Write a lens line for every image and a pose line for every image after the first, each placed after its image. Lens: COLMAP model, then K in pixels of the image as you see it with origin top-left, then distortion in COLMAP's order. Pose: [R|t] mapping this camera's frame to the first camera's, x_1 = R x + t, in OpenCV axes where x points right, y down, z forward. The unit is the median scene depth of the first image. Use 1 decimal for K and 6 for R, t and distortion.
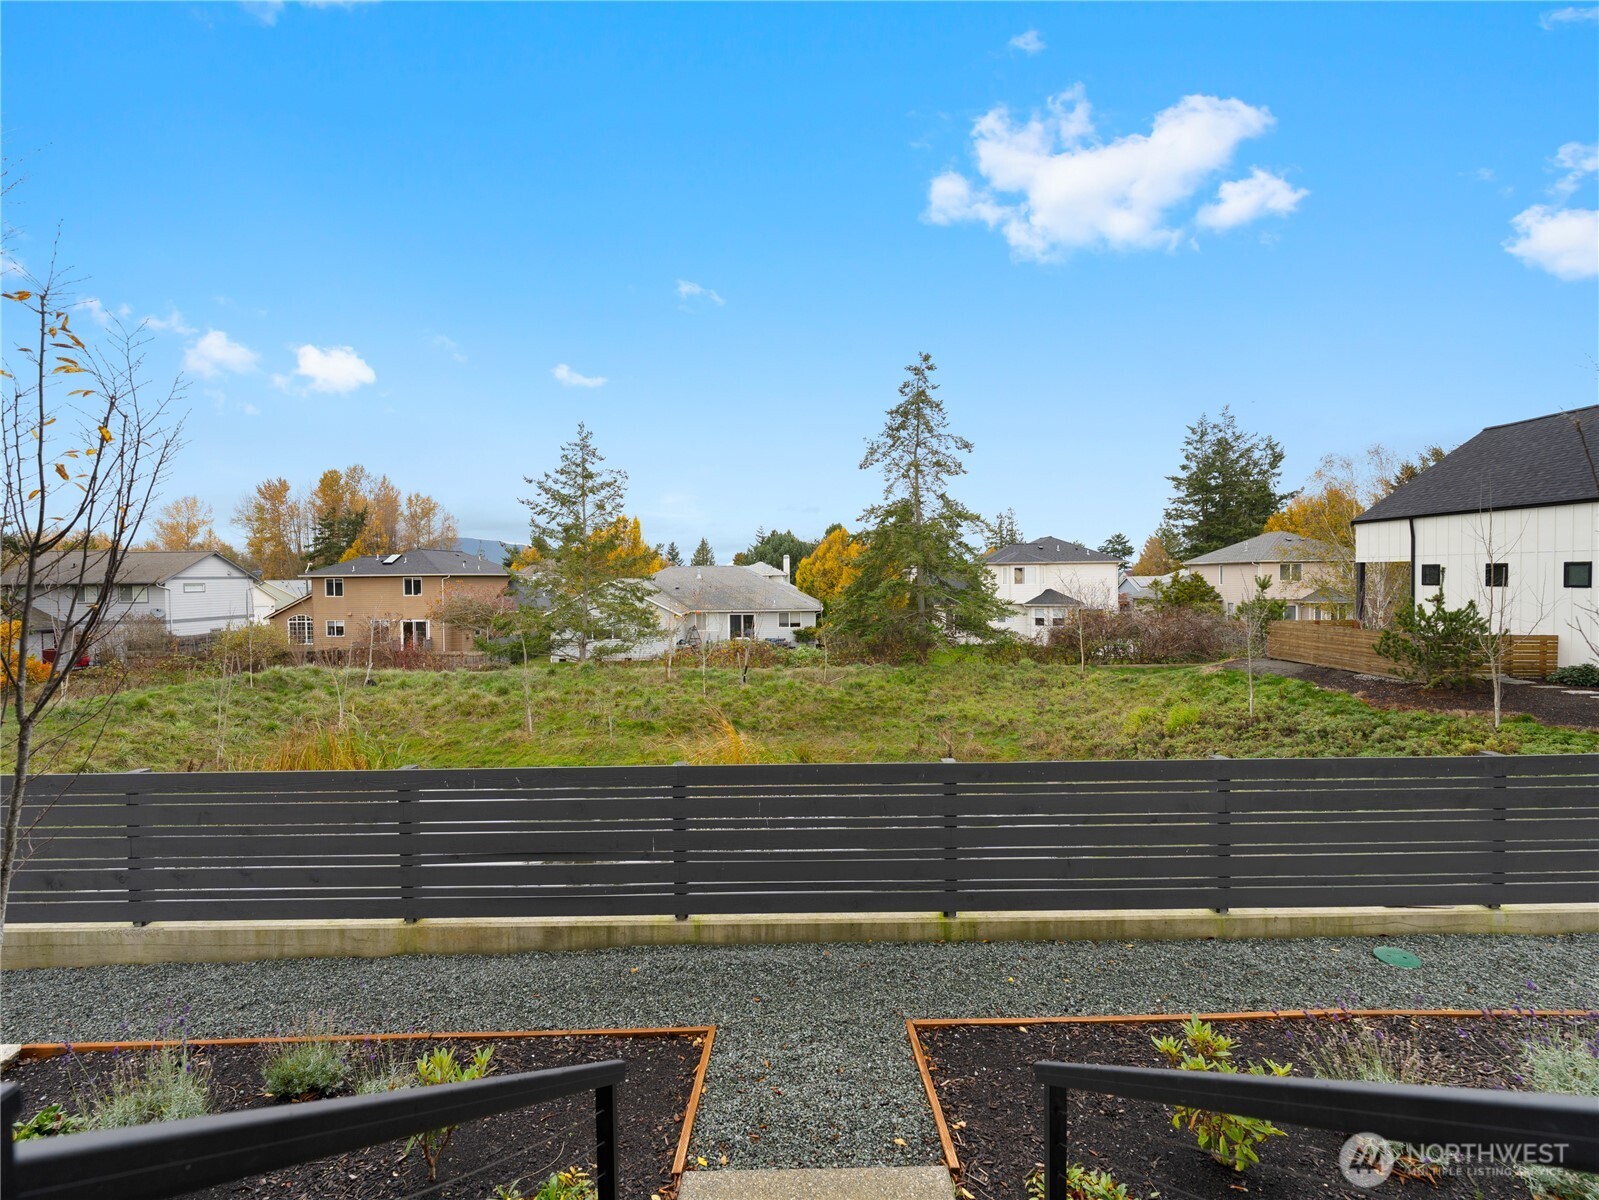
lens RADIAL K [[722.4, 0, 796.0], [0, 722.4, 592.7], [0, 0, 1]] dist [-0.000679, -0.000434]
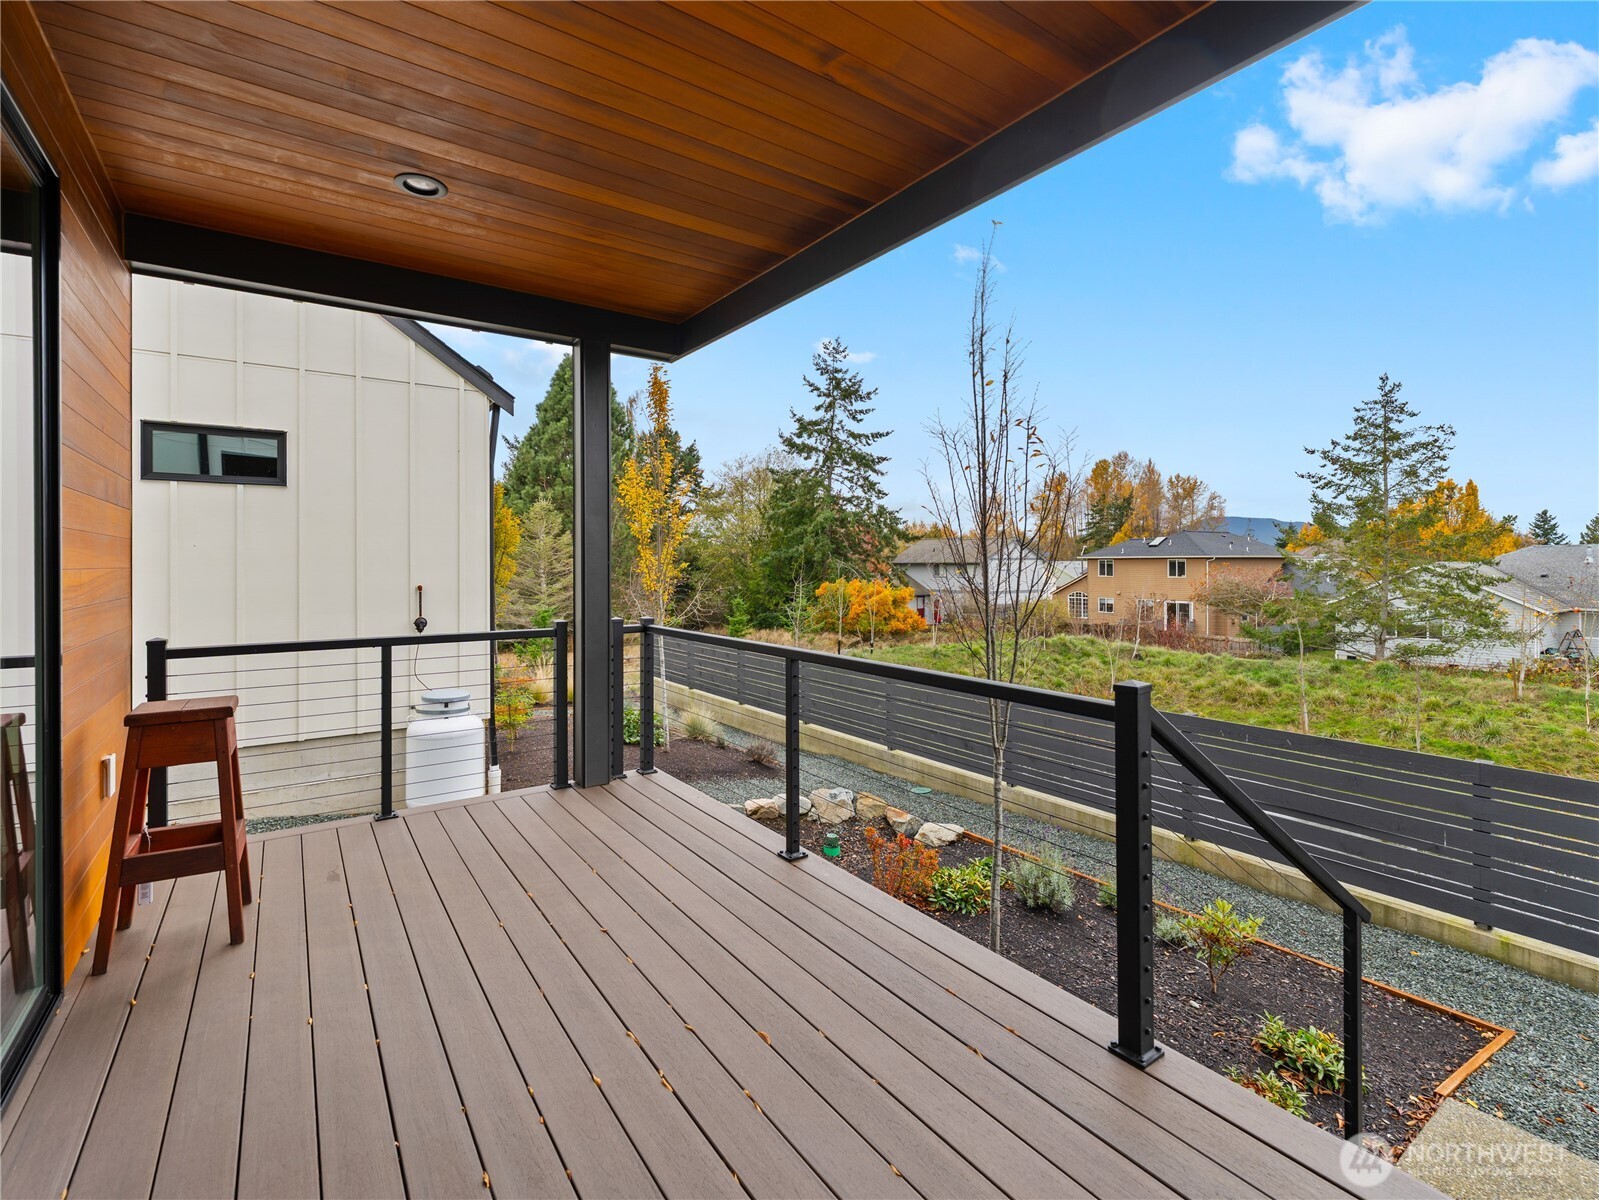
lens RADIAL K [[738.2, 0, 794.5], [0, 738.2, 566.0], [0, 0, 1]] dist [0.000332, -0.000517]
pose [[0.571174, 0.012602, -0.820732, 0.017372], [-0.022357, 0.999750, -0.000208, 0.000667], [0.820525, 0.018468, 0.571313, -0.044661]]
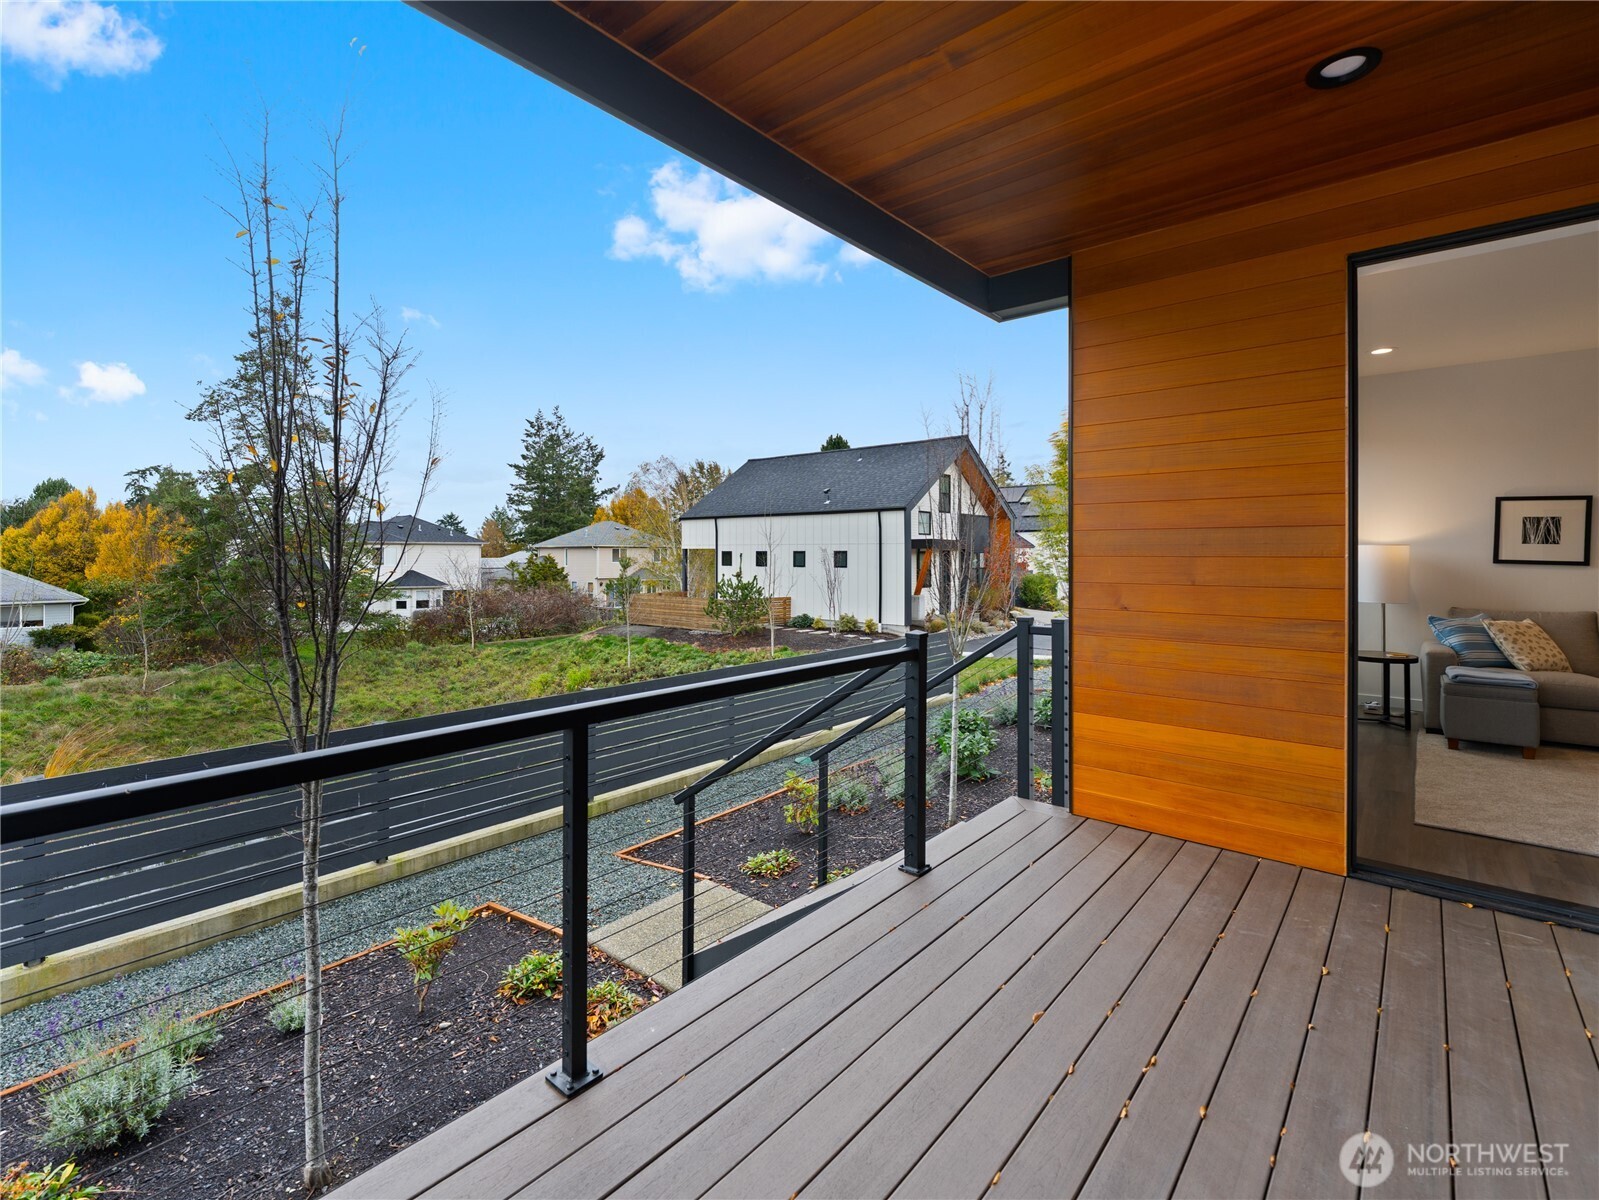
lens RADIAL K [[740.7, 0, 794.1], [0, 740.7, 553.4], [0, 0, 1]] dist [-0.000734, -0.000324]
pose [[0.649323, 0.012518, 0.760410, -0.098557], [0.009424, 0.999655, -0.024505, 0.001717], [-0.760454, 0.023078, 0.648981, -0.036857]]
